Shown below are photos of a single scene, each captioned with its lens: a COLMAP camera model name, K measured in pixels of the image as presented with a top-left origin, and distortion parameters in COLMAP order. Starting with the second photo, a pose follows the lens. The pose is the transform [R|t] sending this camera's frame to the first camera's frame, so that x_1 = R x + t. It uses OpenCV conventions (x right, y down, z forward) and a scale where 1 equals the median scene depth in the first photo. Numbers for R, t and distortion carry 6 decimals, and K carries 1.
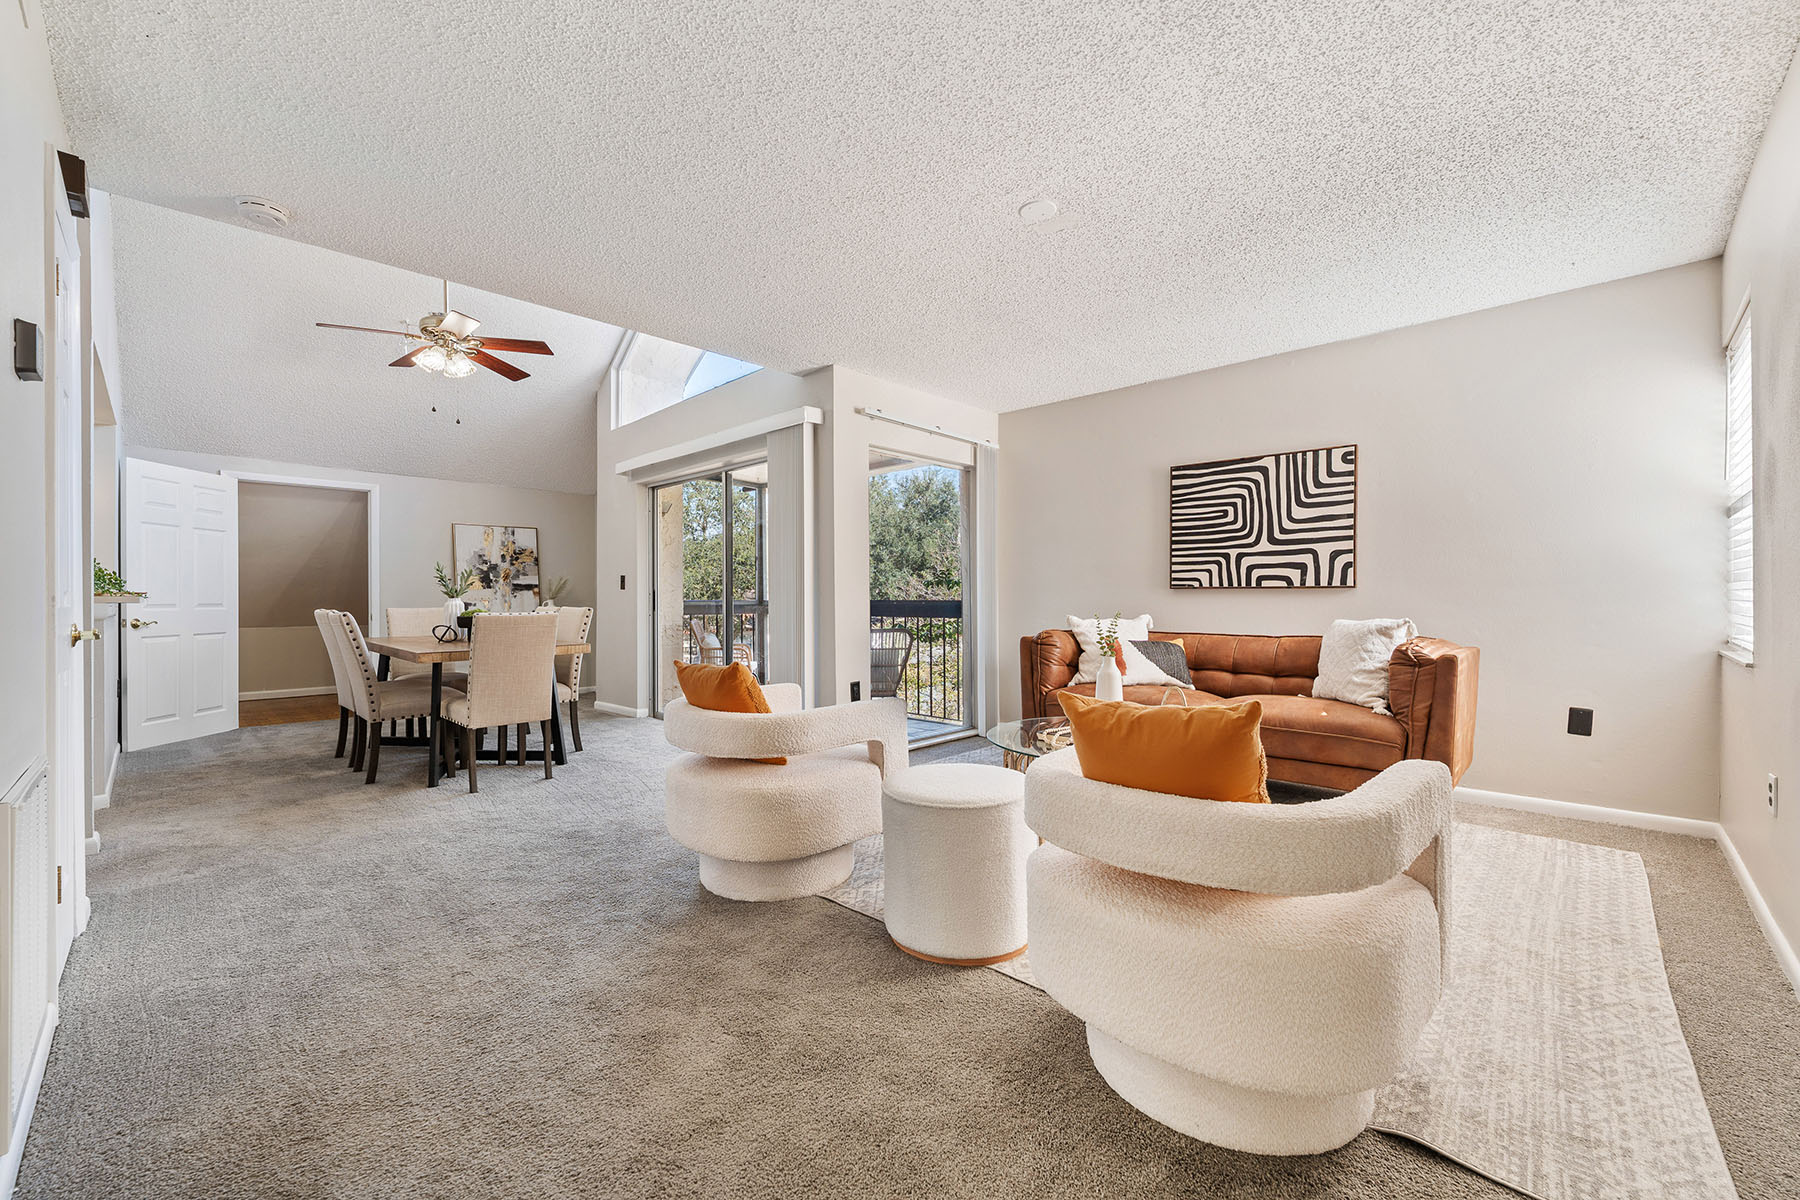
lens RADIAL K [[740.6, 0, 909.5], [0, 740.6, 595.4], [0, 0, 1]] dist [0.001114, -0.000657]
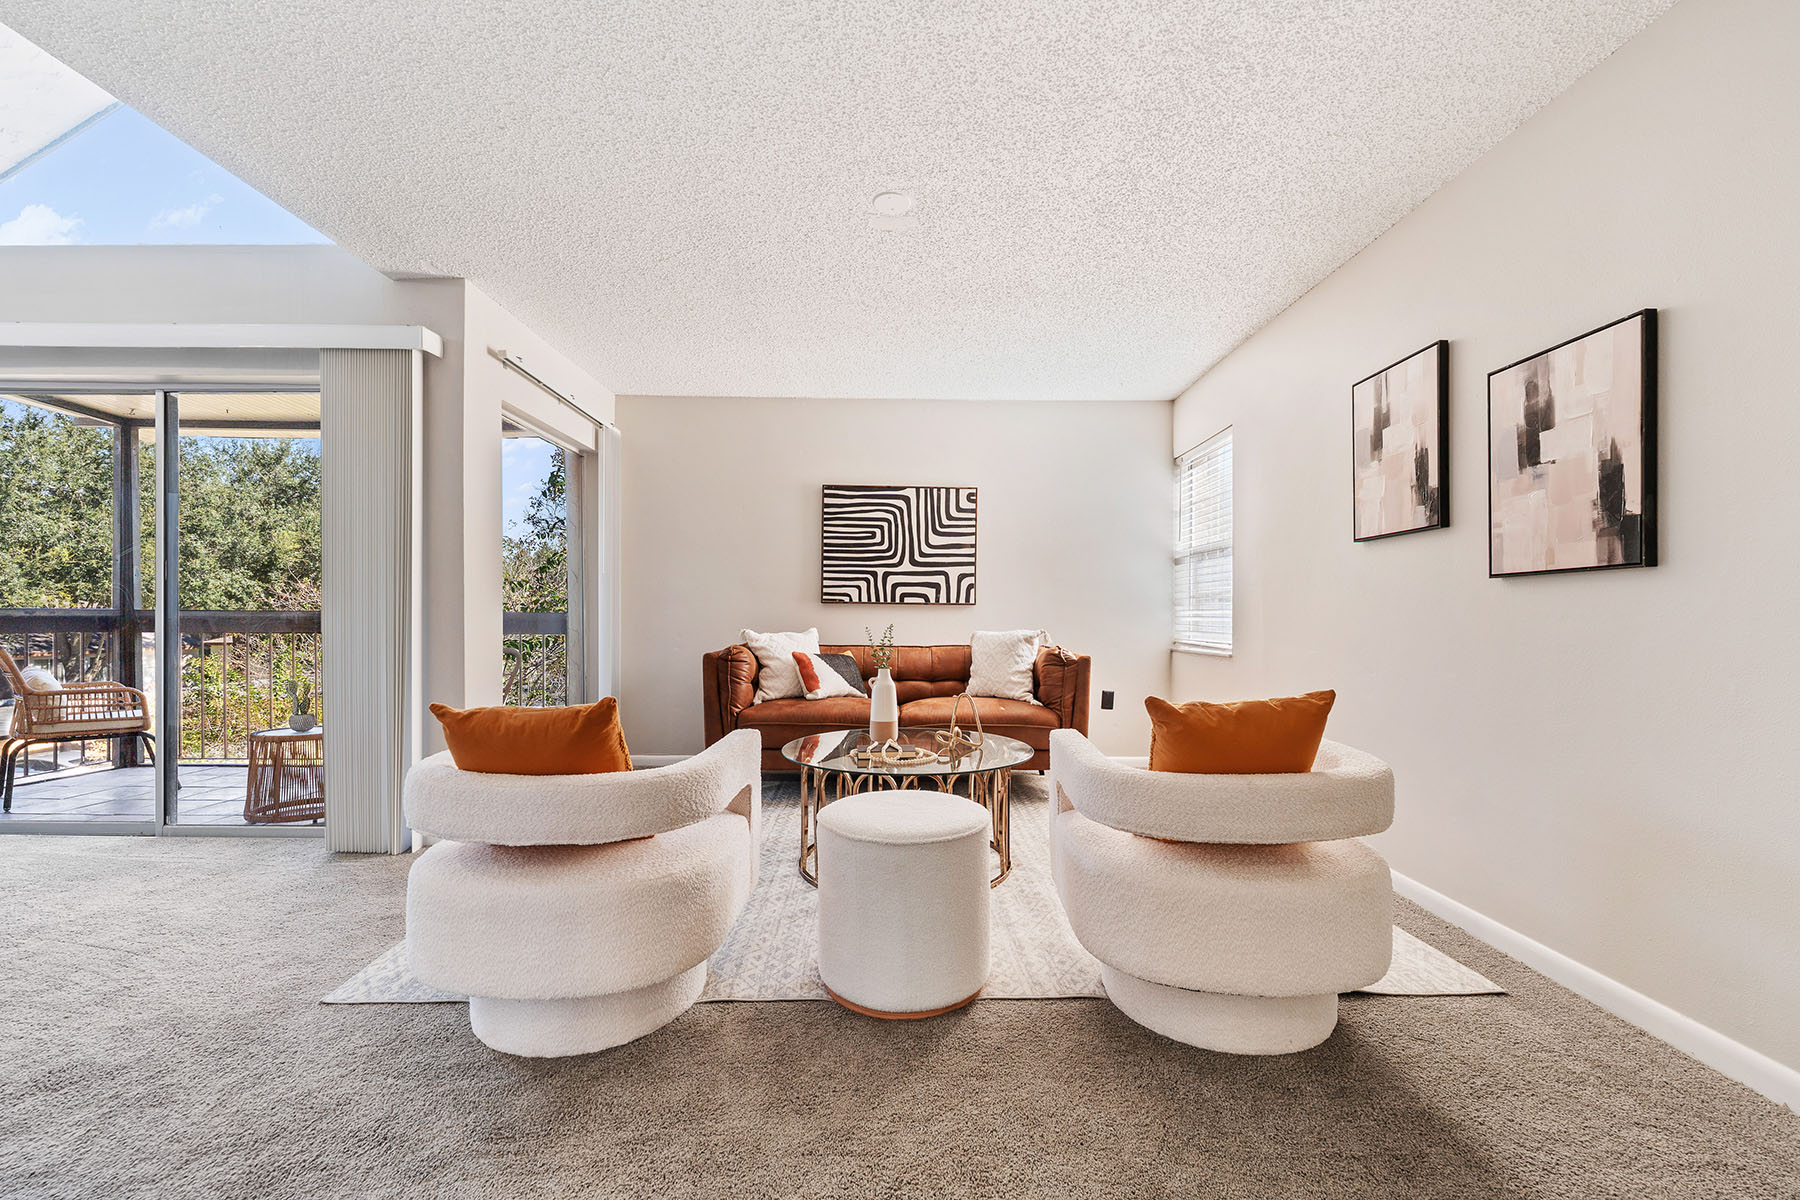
lens RADIAL K [[740.6, 0, 904.6], [0, 740.6, 613.6], [0, 0, 1]] dist [0.001114, -0.000657]
pose [[0.706310, 0.010198, 0.707829, -0.318279], [-0.012070, 0.999924, -0.002362, 0.007393], [-0.707800, -0.006875, 0.706380, 0.203248]]
